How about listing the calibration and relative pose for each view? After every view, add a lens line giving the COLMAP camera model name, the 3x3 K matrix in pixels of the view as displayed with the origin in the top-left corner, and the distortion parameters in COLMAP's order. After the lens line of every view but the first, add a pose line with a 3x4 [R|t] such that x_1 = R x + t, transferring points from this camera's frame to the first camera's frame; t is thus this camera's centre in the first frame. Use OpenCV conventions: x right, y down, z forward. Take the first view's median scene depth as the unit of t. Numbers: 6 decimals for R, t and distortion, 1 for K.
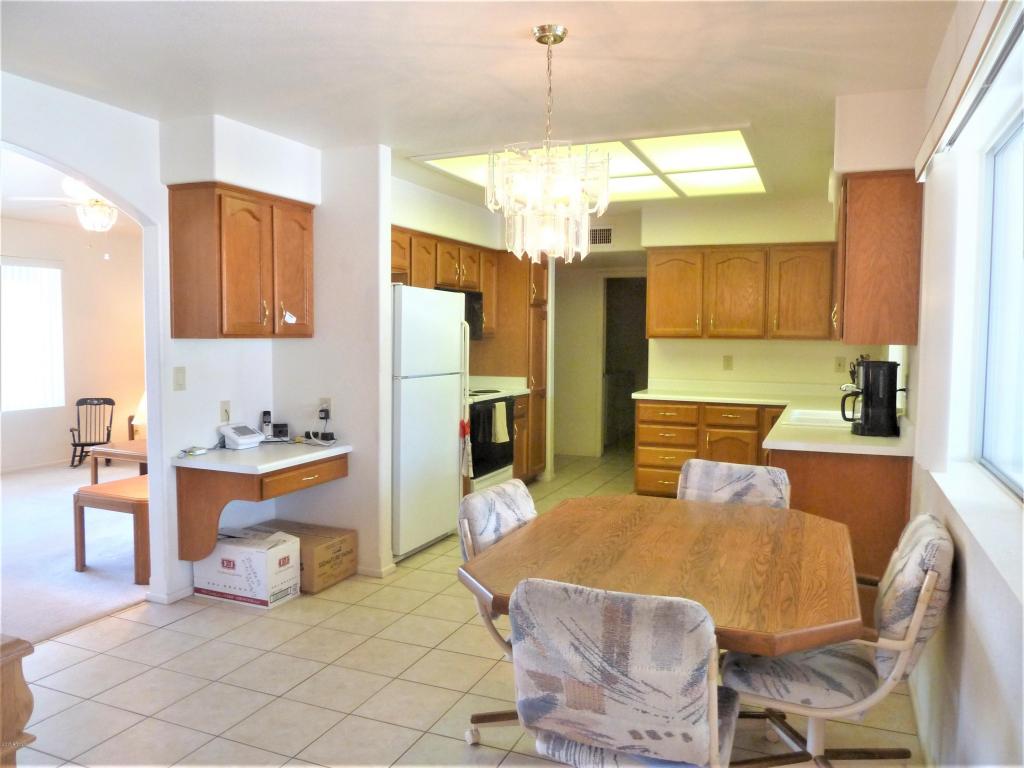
lens RADIAL K [[765.5, 0, 511.3], [0, 765.5, 381.1], [0, 0, 1]] dist [-0.029023, -0.005310]
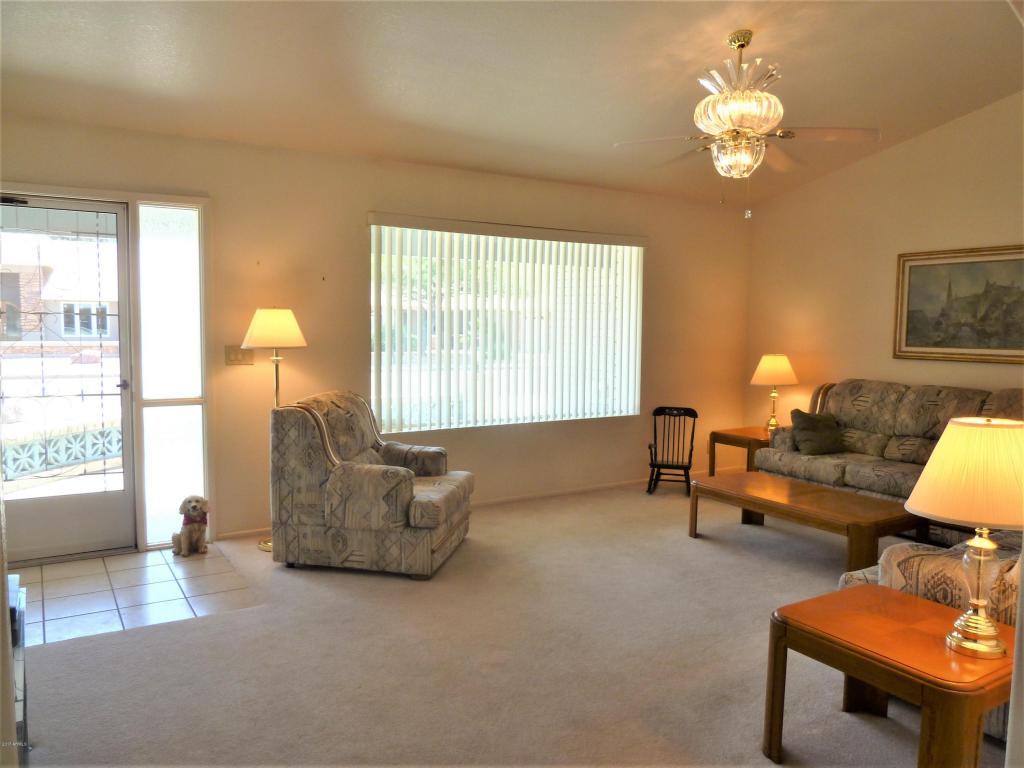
lens RADIAL K [[765.5, 0, 511.6], [0, 765.5, 384.8], [0, 0, 1]] dist [-0.029023, -0.005310]
pose [[0.822089, 0.049966, -0.567162, -0.239366], [-0.042096, 0.998749, 0.026972, -0.016195], [0.567800, 0.001702, 0.823164, 0.244446]]
